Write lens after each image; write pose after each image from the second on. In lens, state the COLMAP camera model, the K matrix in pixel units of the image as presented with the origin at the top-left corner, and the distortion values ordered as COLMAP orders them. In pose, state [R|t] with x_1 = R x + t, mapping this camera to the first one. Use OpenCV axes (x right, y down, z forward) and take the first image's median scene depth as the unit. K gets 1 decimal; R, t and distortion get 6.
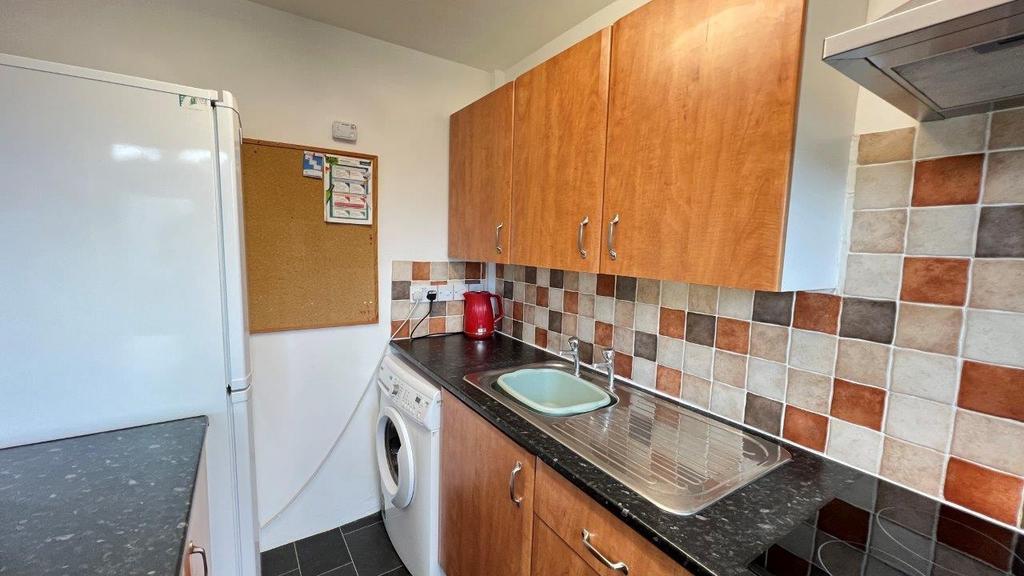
lens RADIAL K [[409.3, 0, 509.6], [0, 409.3, 284.9], [0, 0, 1]] dist [-0.002990, 0.000698]
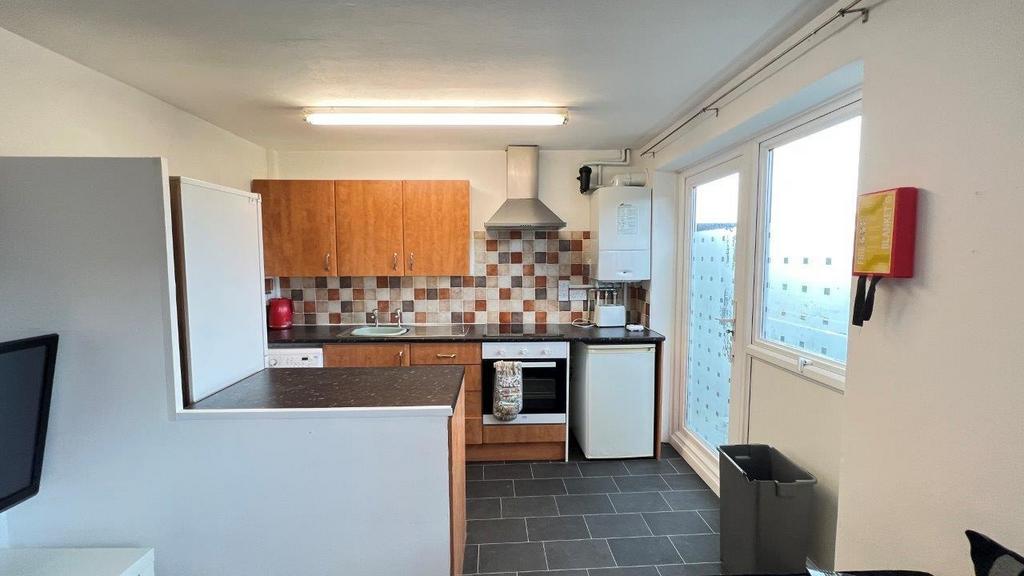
lens RADIAL K [[409.3, 0, 513.7], [0, 409.3, 286.0], [0, 0, 1]] dist [-0.002990, 0.000698]
pose [[0.510834, -0.095029, 0.854411, -1.478295], [0.104840, 0.993340, 0.047799, -0.015102], [-0.853263, 0.065159, 0.517395, -0.802689]]
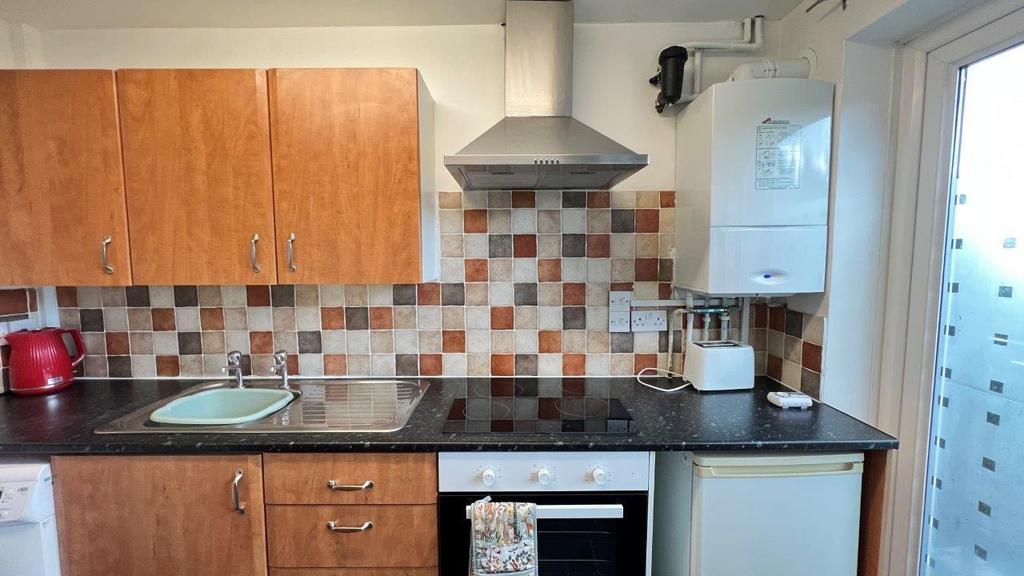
lens RADIAL K [[409.3, 0, 511.0], [0, 409.3, 285.1], [0, 0, 1]] dist [-0.002990, 0.000698]
pose [[0.540300, -0.100552, 0.835443, -0.354391], [0.105886, 0.993067, 0.051044, -0.014585], [-0.834784, 0.060883, 0.547201, -0.150570]]
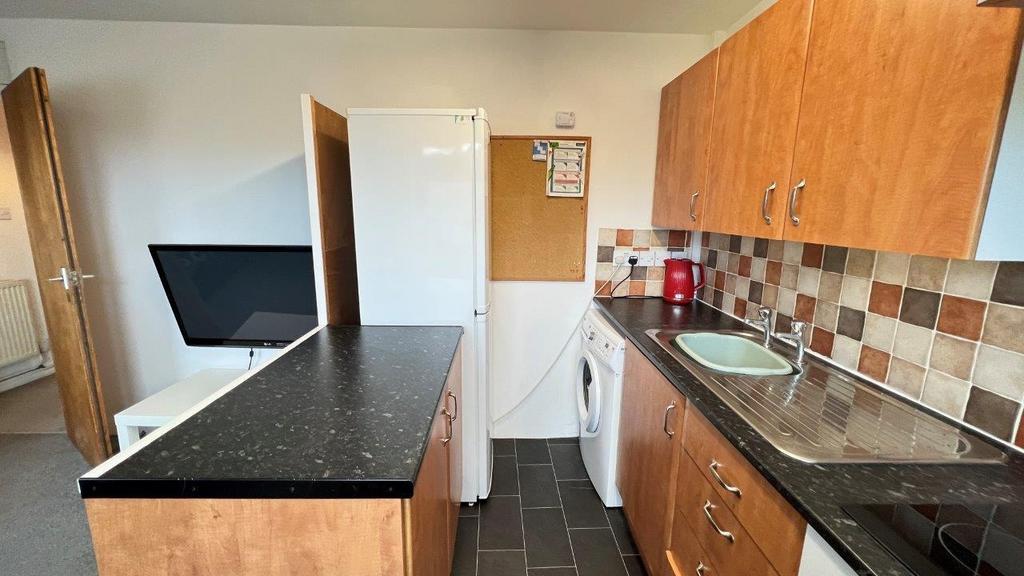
lens RADIAL K [[409.3, 0, 509.2], [0, 409.3, 285.5], [0, 0, 1]] dist [-0.002990, 0.000698]
pose [[0.846780, 0.080448, -0.525825, 0.177208], [-0.043052, 0.995620, 0.082994, 0.026282], [0.530198, -0.047640, 0.846534, -0.177421]]
